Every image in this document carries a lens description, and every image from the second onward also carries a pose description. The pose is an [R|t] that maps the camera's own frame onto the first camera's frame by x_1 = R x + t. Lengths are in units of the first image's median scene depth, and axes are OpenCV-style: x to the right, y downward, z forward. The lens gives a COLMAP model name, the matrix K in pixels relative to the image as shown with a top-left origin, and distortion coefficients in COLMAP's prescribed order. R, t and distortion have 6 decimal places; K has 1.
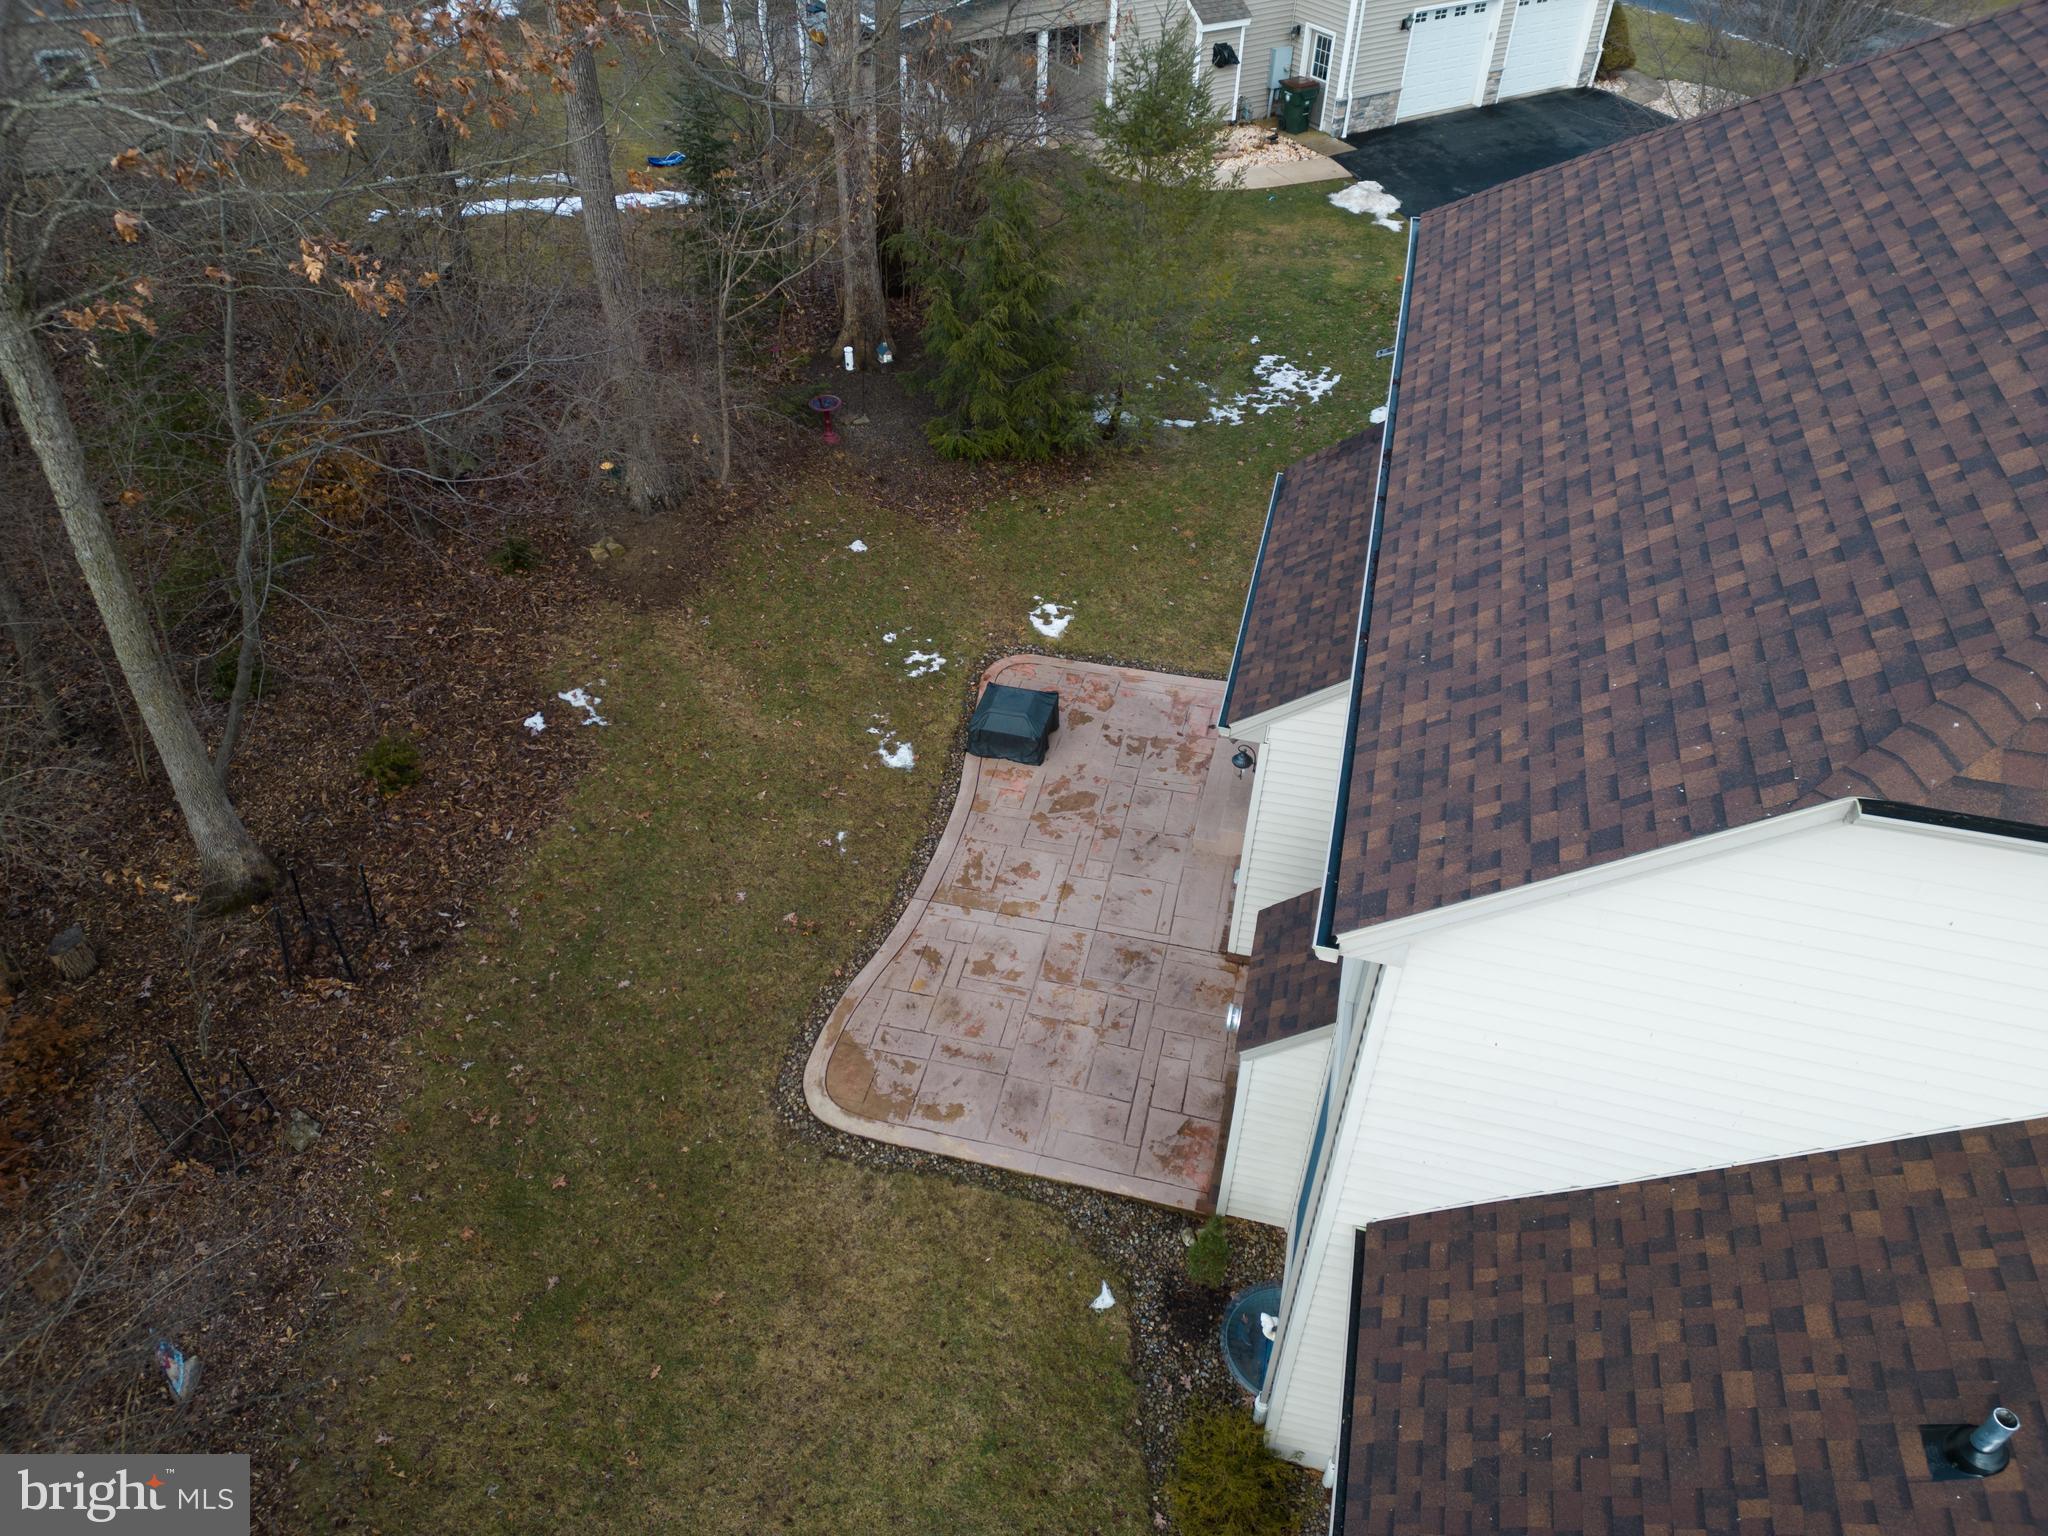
lens RADIAL K [[1420.3, 0, 1029.3], [0, 1420.3, 748.7], [0, 0, 1]] dist [0.103249, -0.116098]
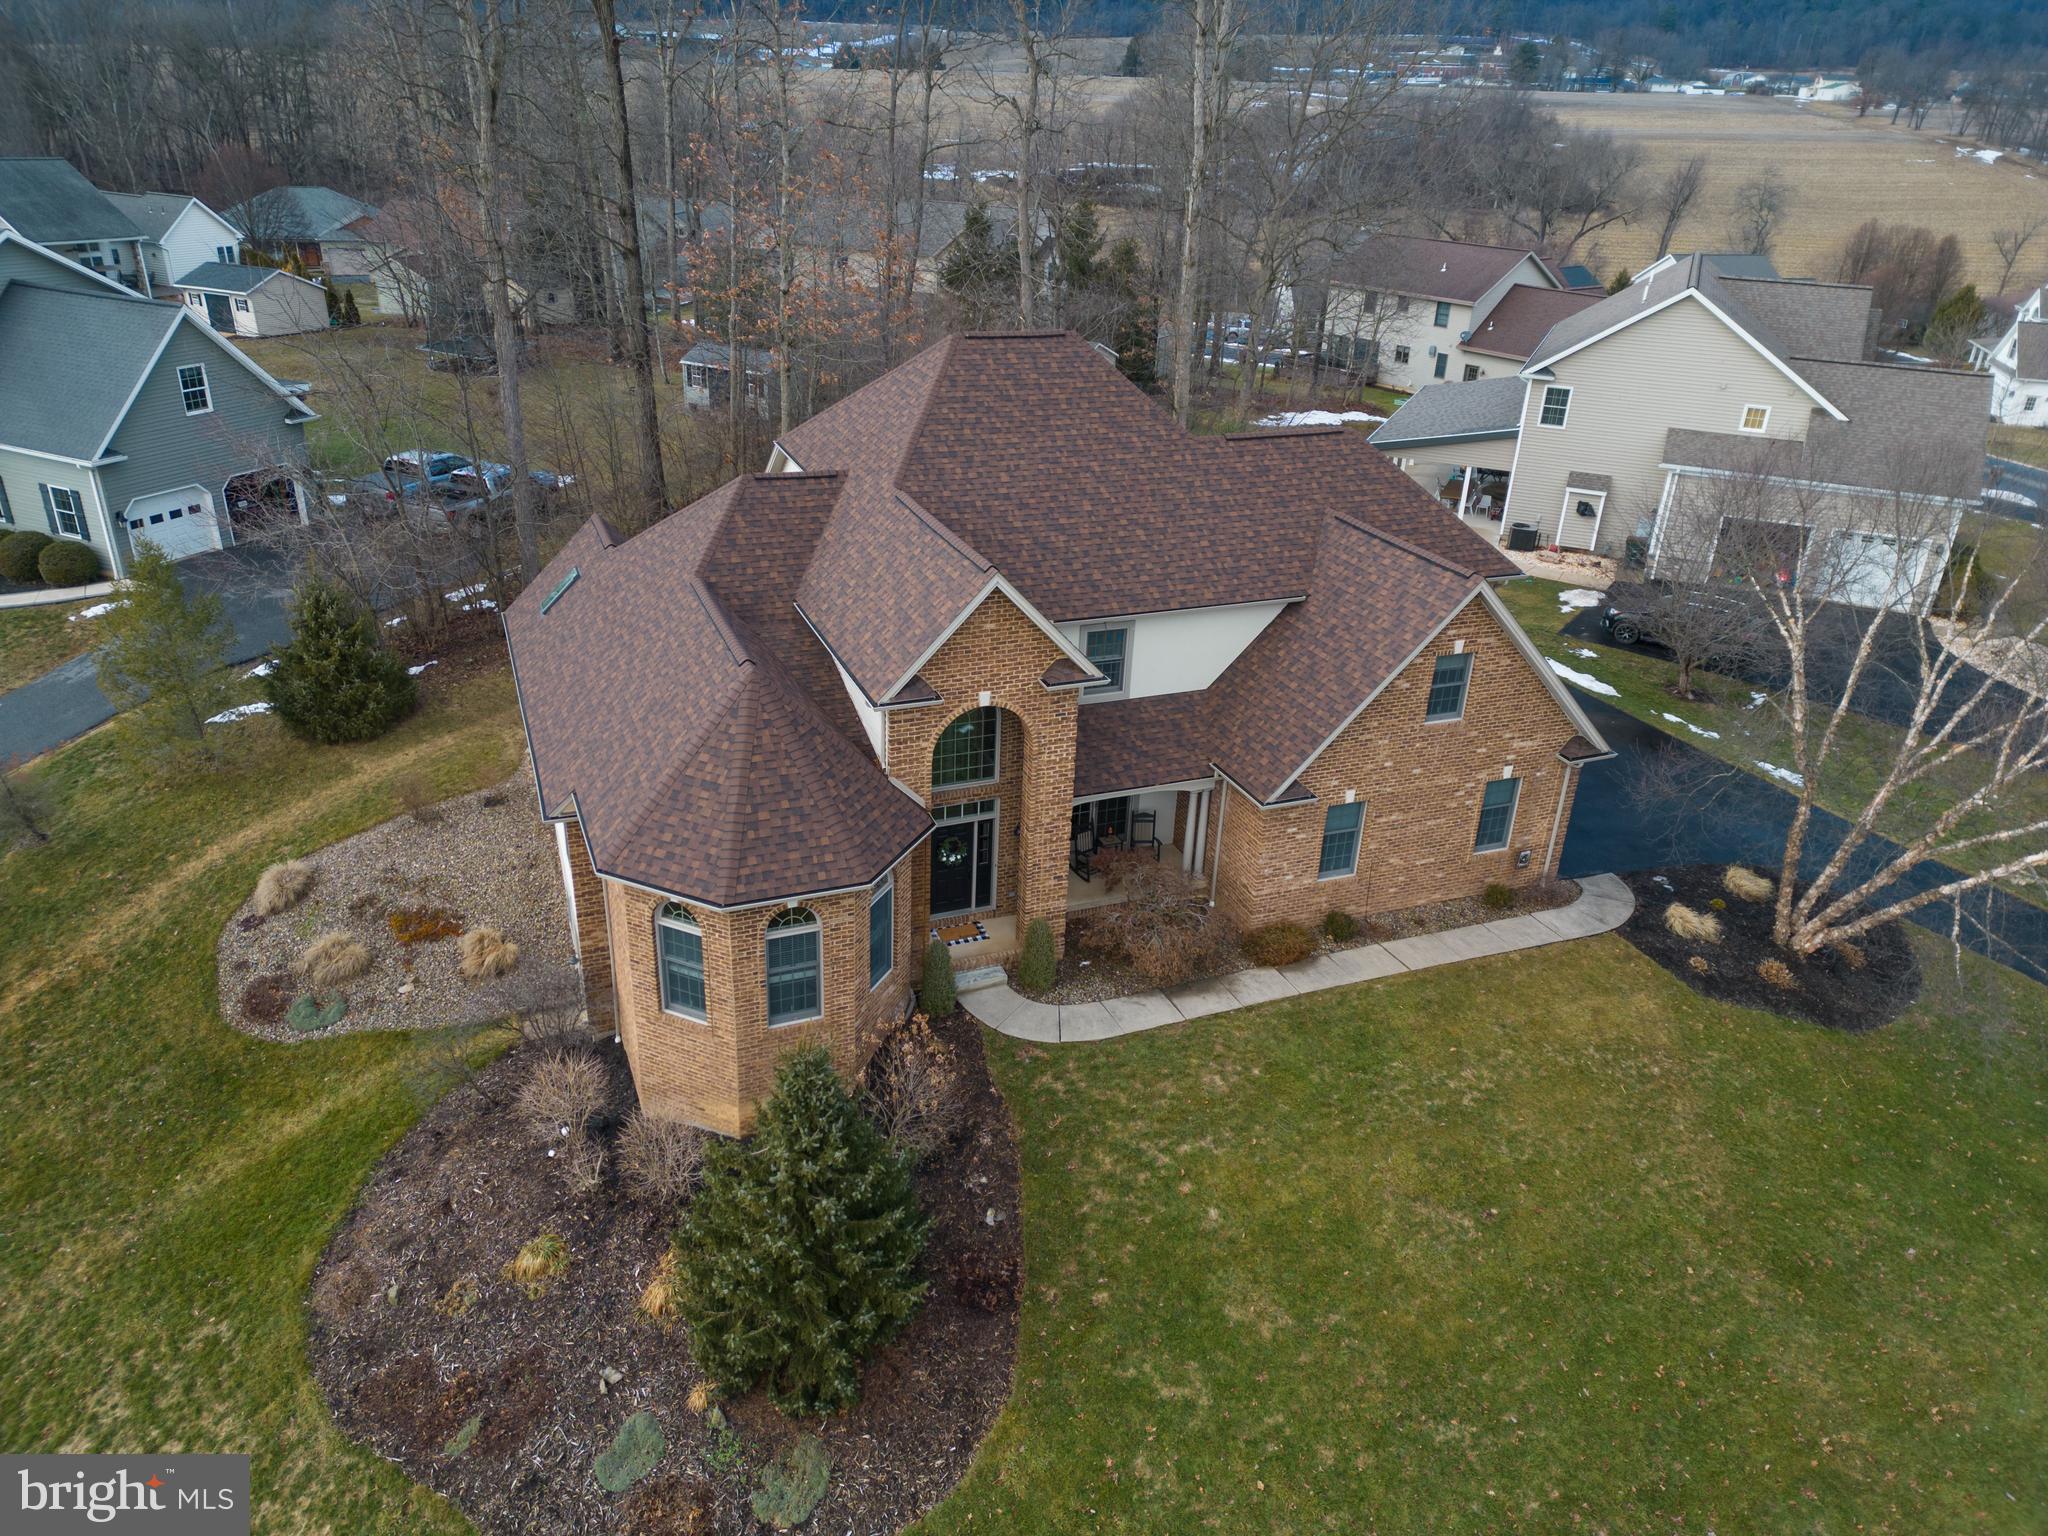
lens RADIAL K [[1415.6, 0, 1028.2], [0, 1415.6, 758.0], [0, 0, 1]] dist [0.097221, -0.096794]
pose [[0.587273, 0.354190, -0.727777, 1.322801], [-0.551469, 0.833261, -0.039476, 0.186774], [0.592446, 0.424530, 0.684677, -0.412770]]
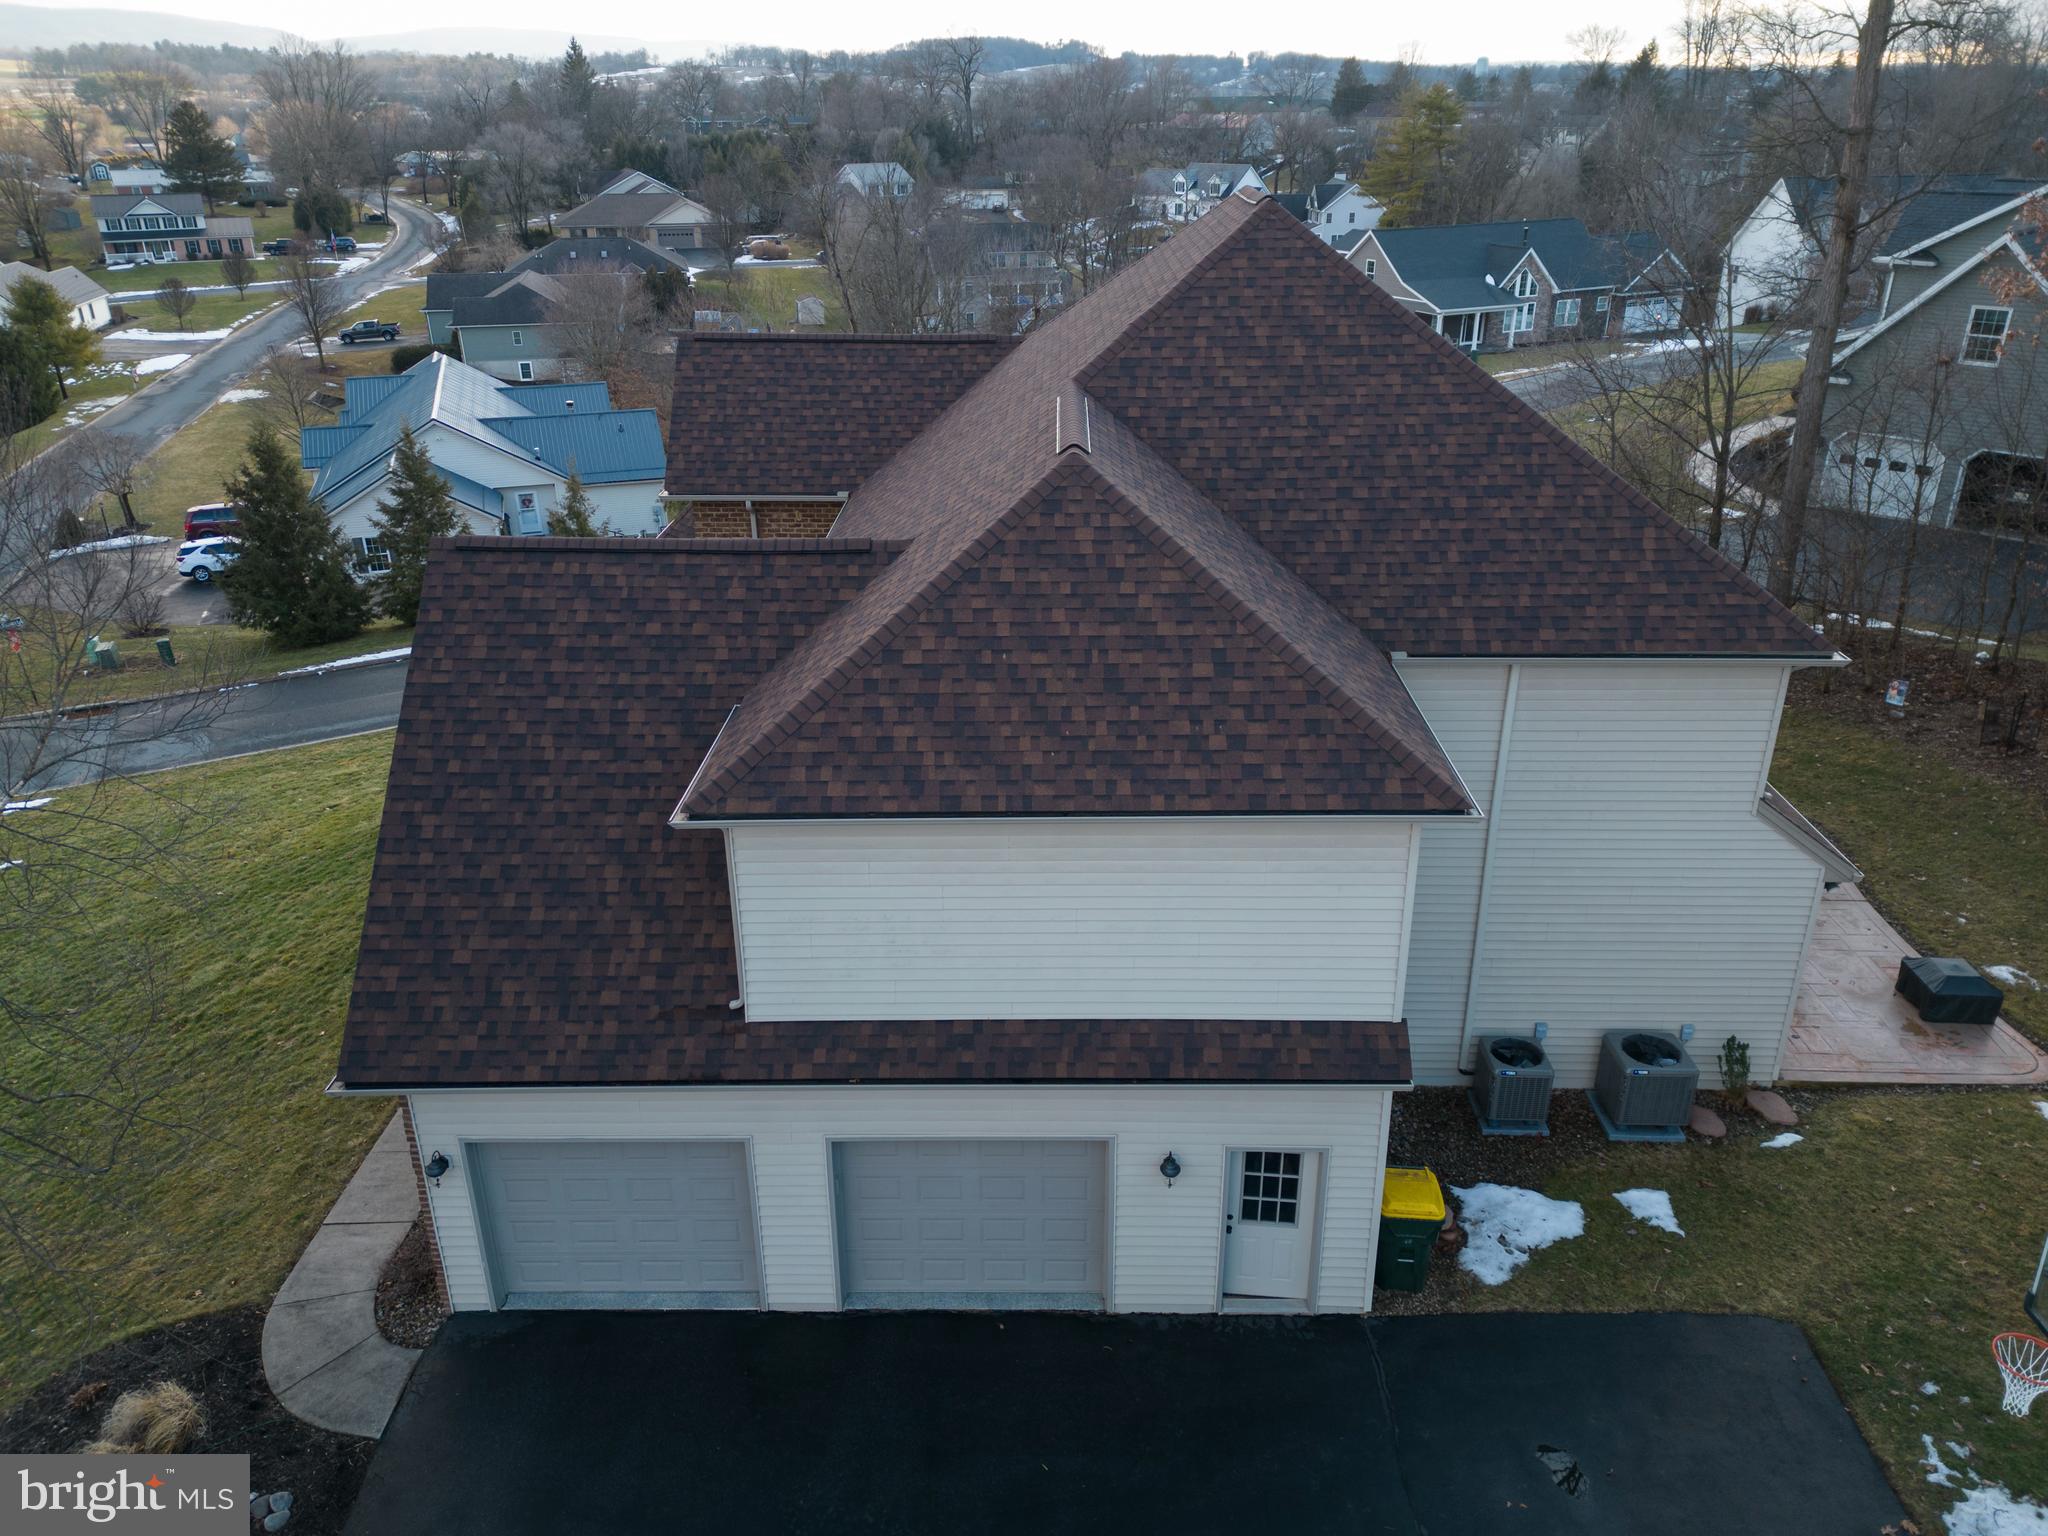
lens RADIAL K [[1464.9, 0, 1015.0], [0, 1464.9, 766.4], [0, 0, 1]] dist [0.115862, -0.116427]
pose [[-0.976161, 0.086388, -0.199116, 0.614518], [-0.143637, 0.430647, 0.891017, -0.692318], [0.162722, 0.898376, -0.407973, 0.812560]]
